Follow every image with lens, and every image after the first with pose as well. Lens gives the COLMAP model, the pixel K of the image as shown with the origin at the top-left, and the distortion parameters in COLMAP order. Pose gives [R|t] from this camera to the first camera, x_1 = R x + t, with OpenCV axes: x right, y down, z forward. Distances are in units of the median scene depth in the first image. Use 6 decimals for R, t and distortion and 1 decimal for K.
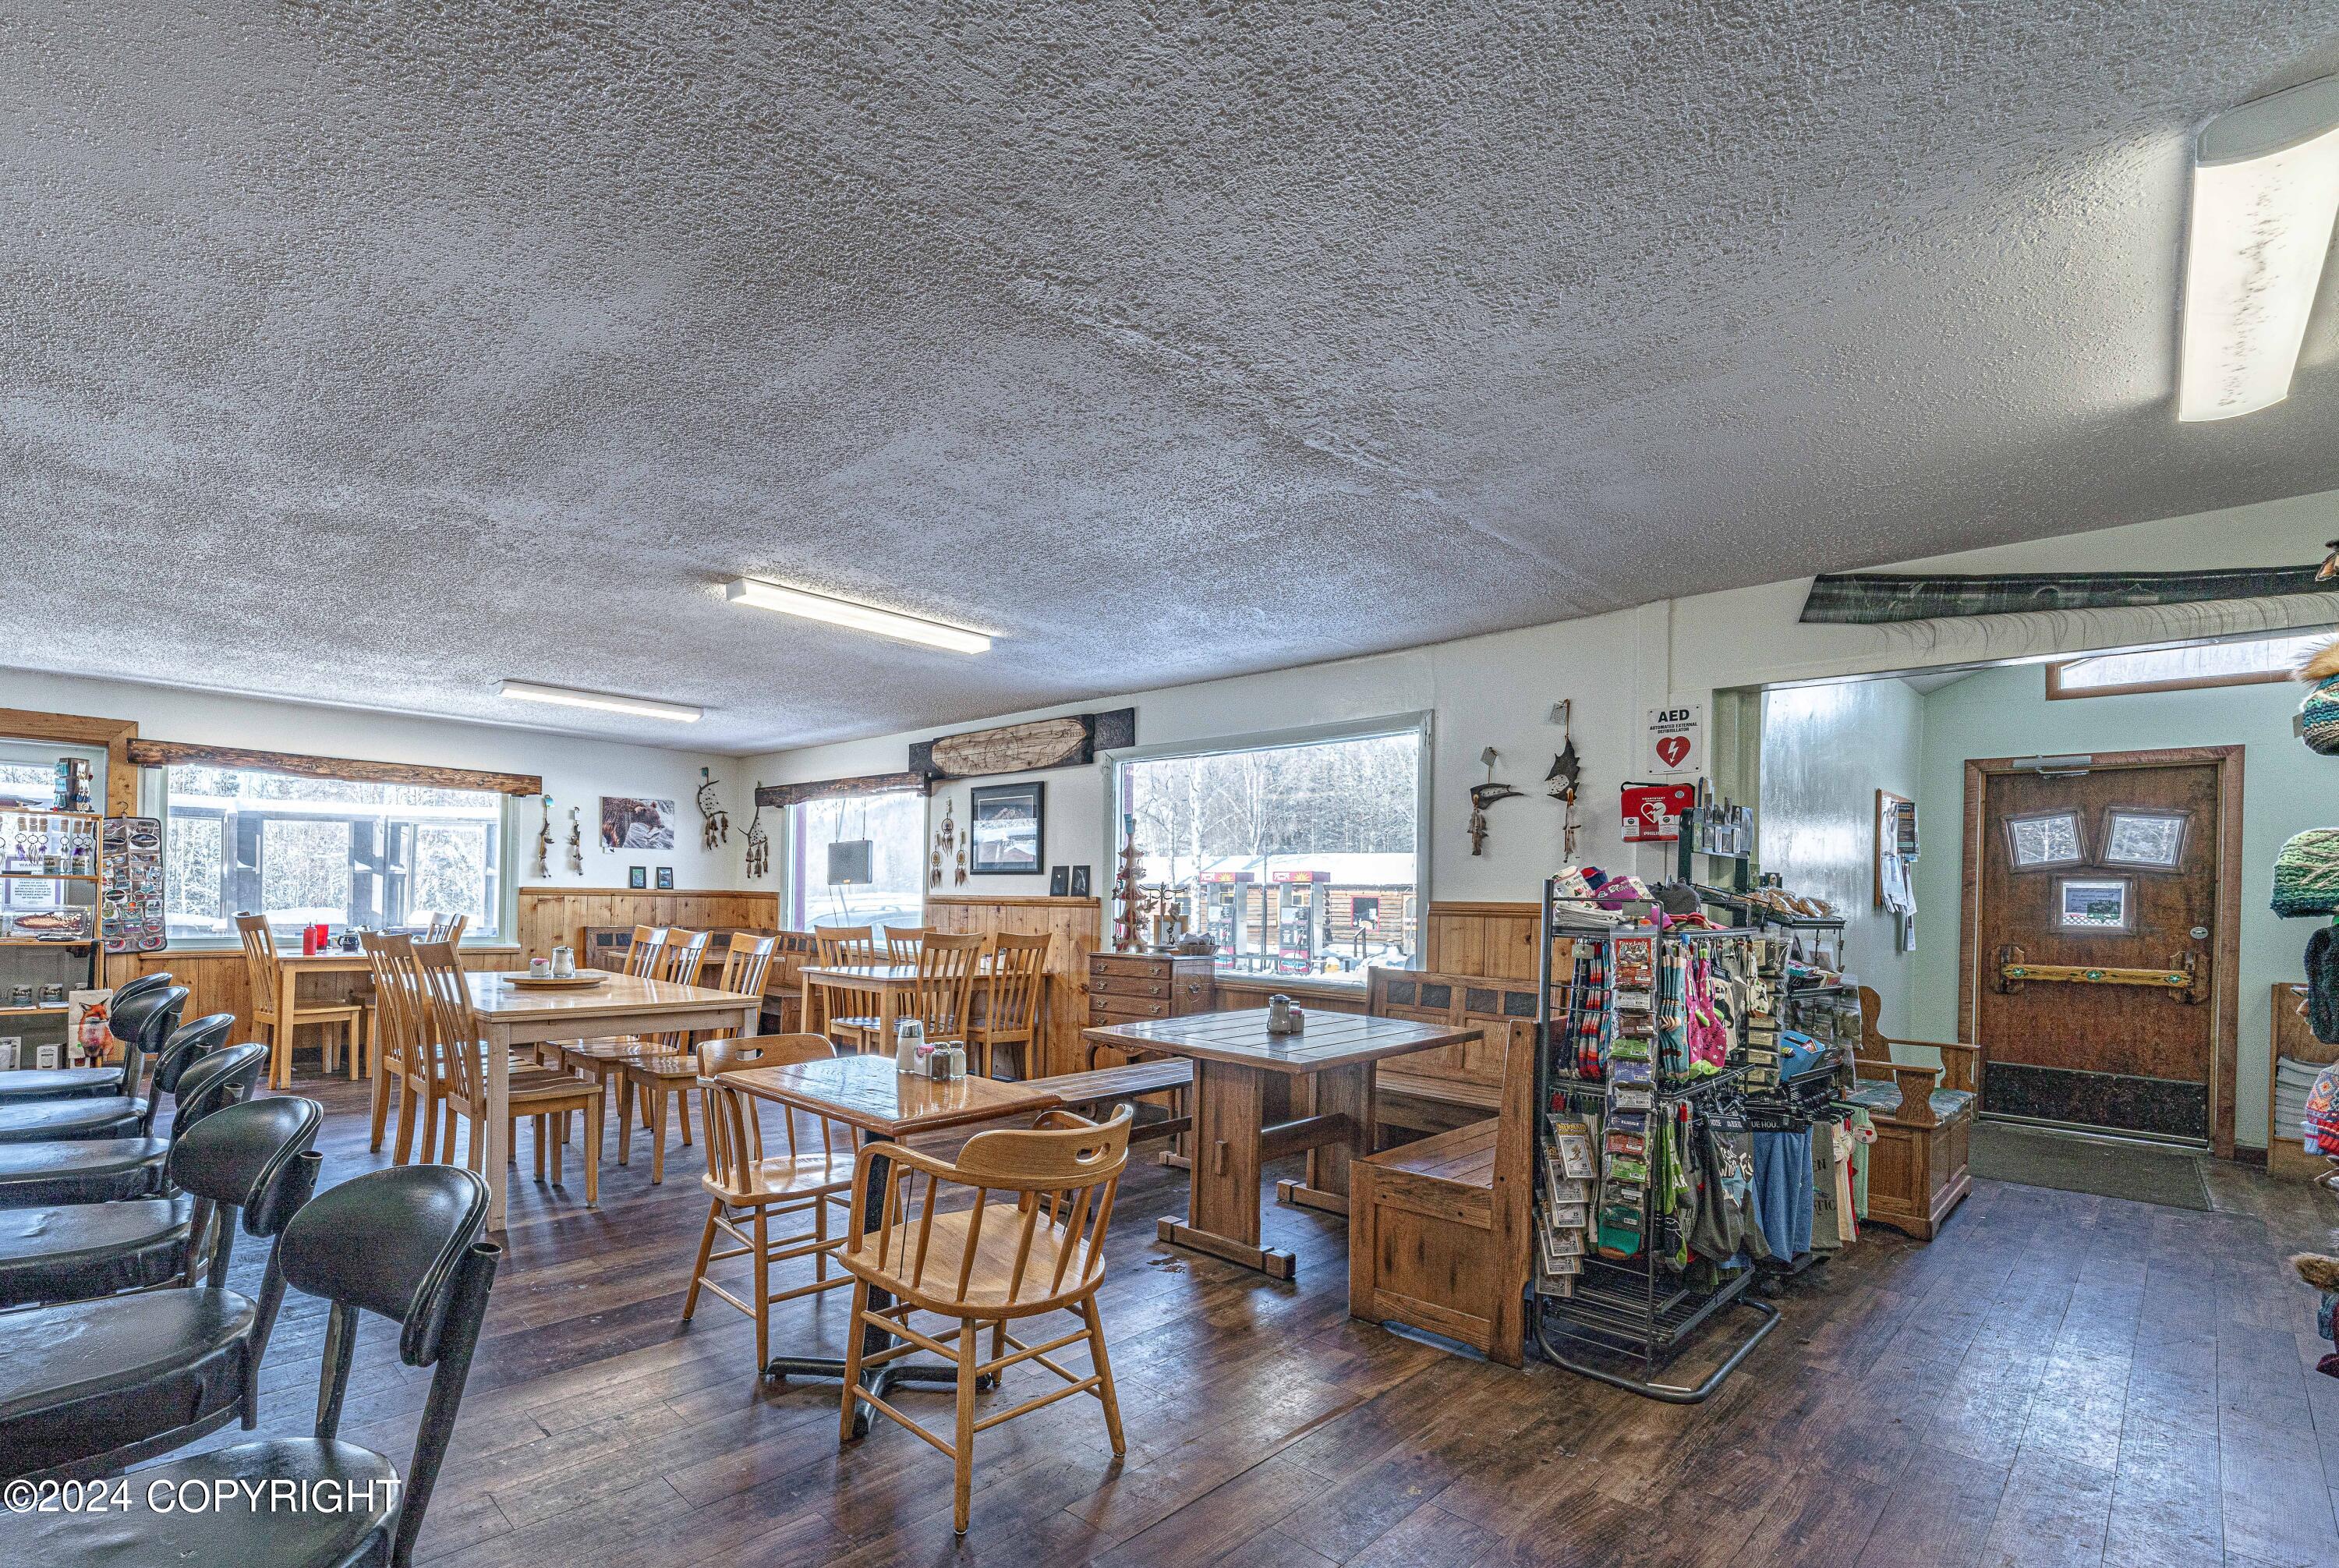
lens RADIAL K [[1050.7, 0, 1022.0], [0, 1050.7, 894.5], [0, 0, 1]] dist [-0.000255, -0.000077]
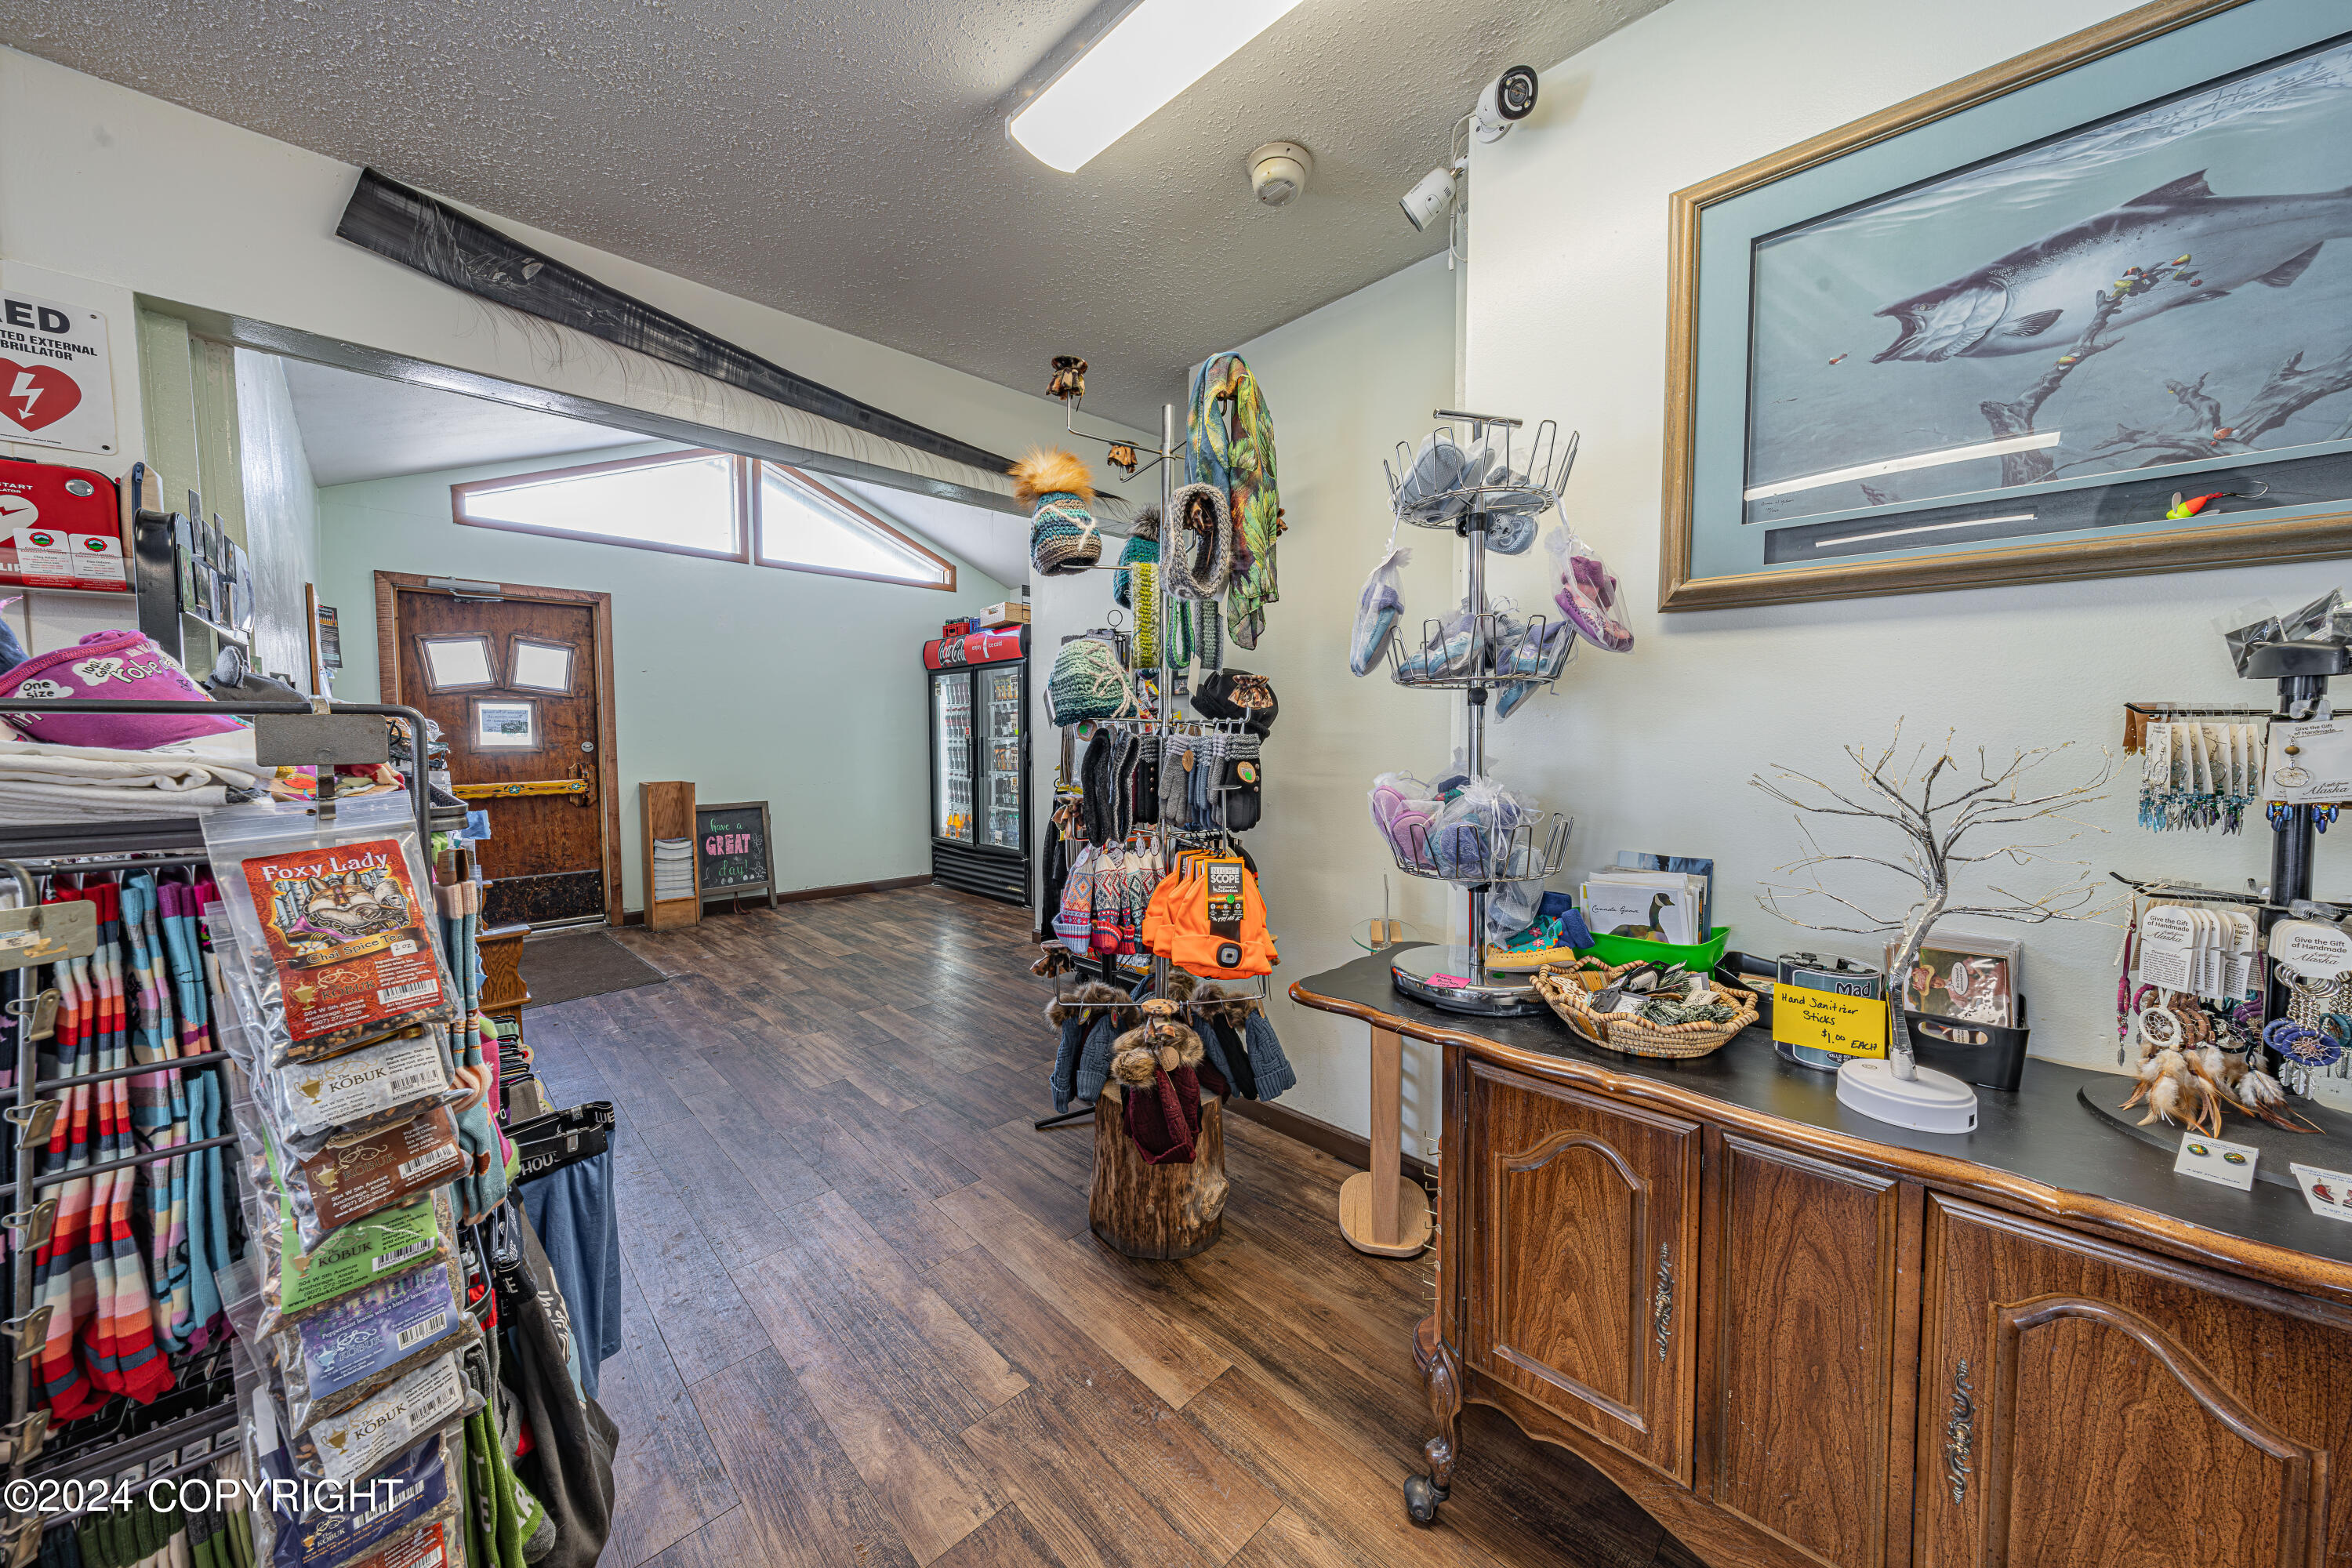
lens RADIAL K [[813.8, 0, 1183.5], [0, 813.8, 774.0], [0, 0, 1]] dist [-0.001845, 0.000014]
pose [[-0.034994, -0.073229, 0.996701, 0.159670], [0.007363, 0.997266, 0.073529, 0.003921], [-0.999360, 0.009912, -0.034359, 0.341669]]
